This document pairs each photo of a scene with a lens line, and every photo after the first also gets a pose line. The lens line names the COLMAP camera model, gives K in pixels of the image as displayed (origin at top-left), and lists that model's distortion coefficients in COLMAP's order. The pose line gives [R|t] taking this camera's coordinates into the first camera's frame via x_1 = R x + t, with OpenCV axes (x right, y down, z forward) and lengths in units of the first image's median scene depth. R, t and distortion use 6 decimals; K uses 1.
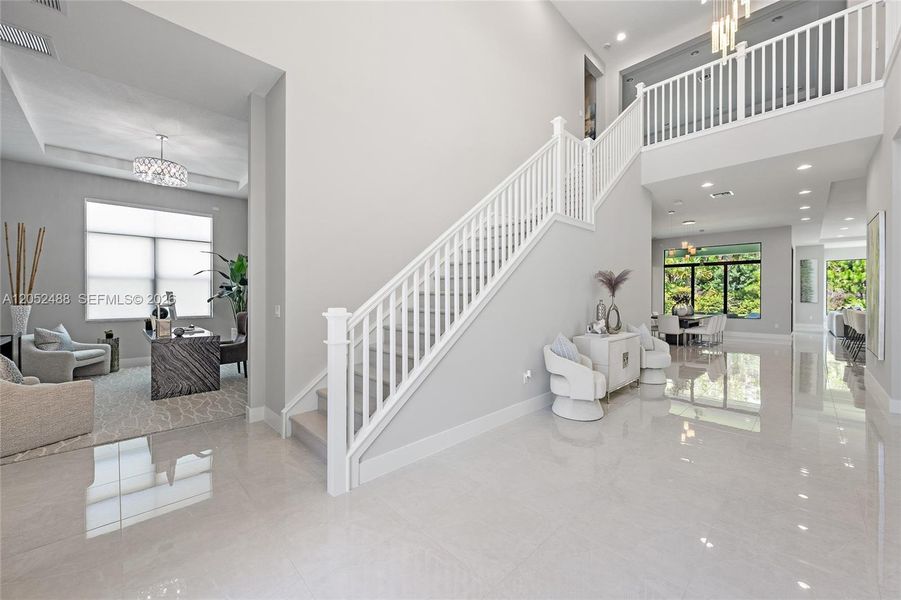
lens RADIAL K [[350.6, 0, 451.6], [0, 350.6, 297.6], [0, 0, 1]] dist [-0.000571, 0.000251]
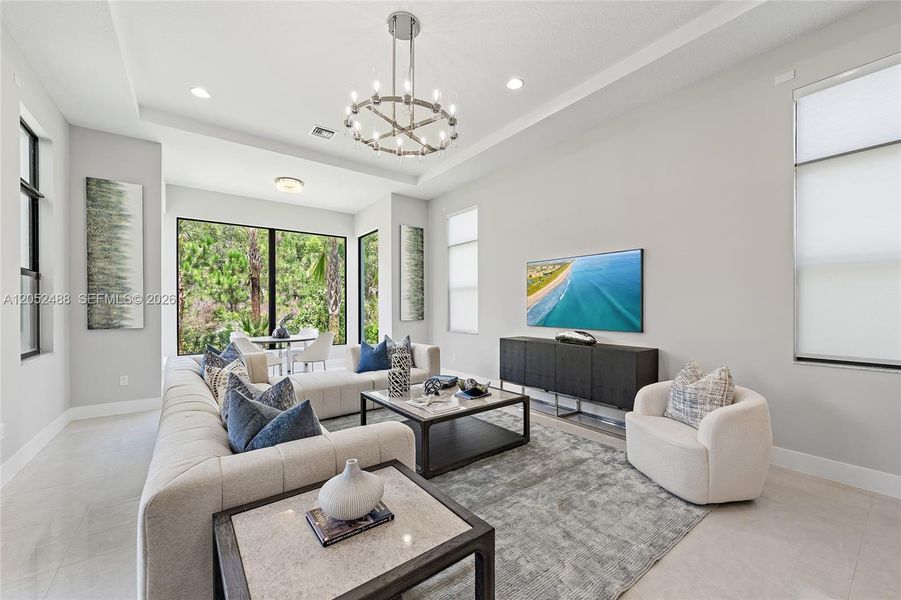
lens RADIAL K [[350.6, 0, 456.1], [0, 350.6, 306.2], [0, 0, 1]] dist [-0.000571, 0.000251]
pose [[0.122316, -0.002629, 0.992488, 0.602738], [0.014355, 0.999897, 0.000879, -0.000652], [-0.992387, 0.014140, 0.122341, 0.539407]]
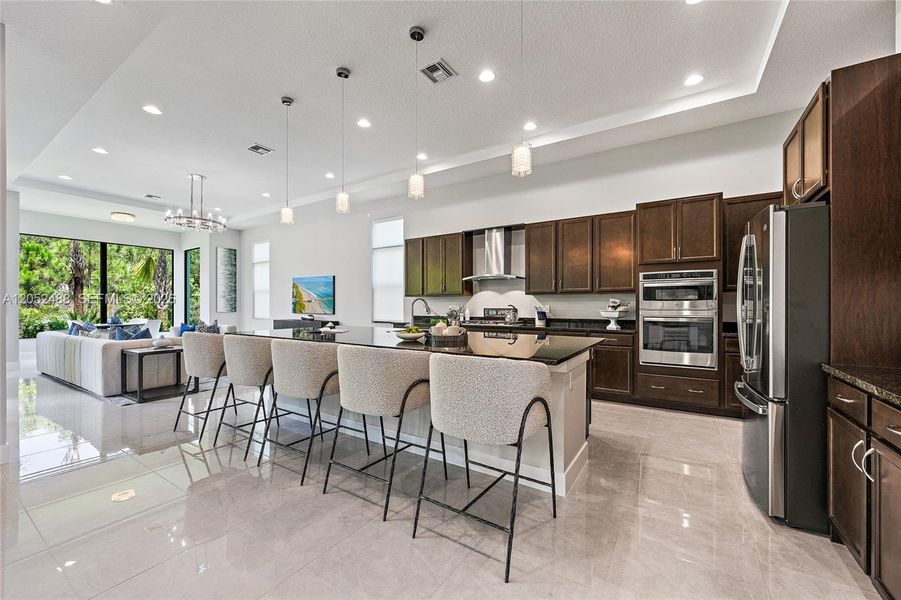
lens RADIAL K [[350.6, 0, 452.4], [0, 350.6, 305.5], [0, 0, 1]] dist [-0.000571, 0.000251]
pose [[-0.226992, -0.005838, 0.973879, 0.363870], [0.010755, 0.999906, 0.008501, 0.003031], [-0.973837, 0.012404, -0.226907, 0.417500]]
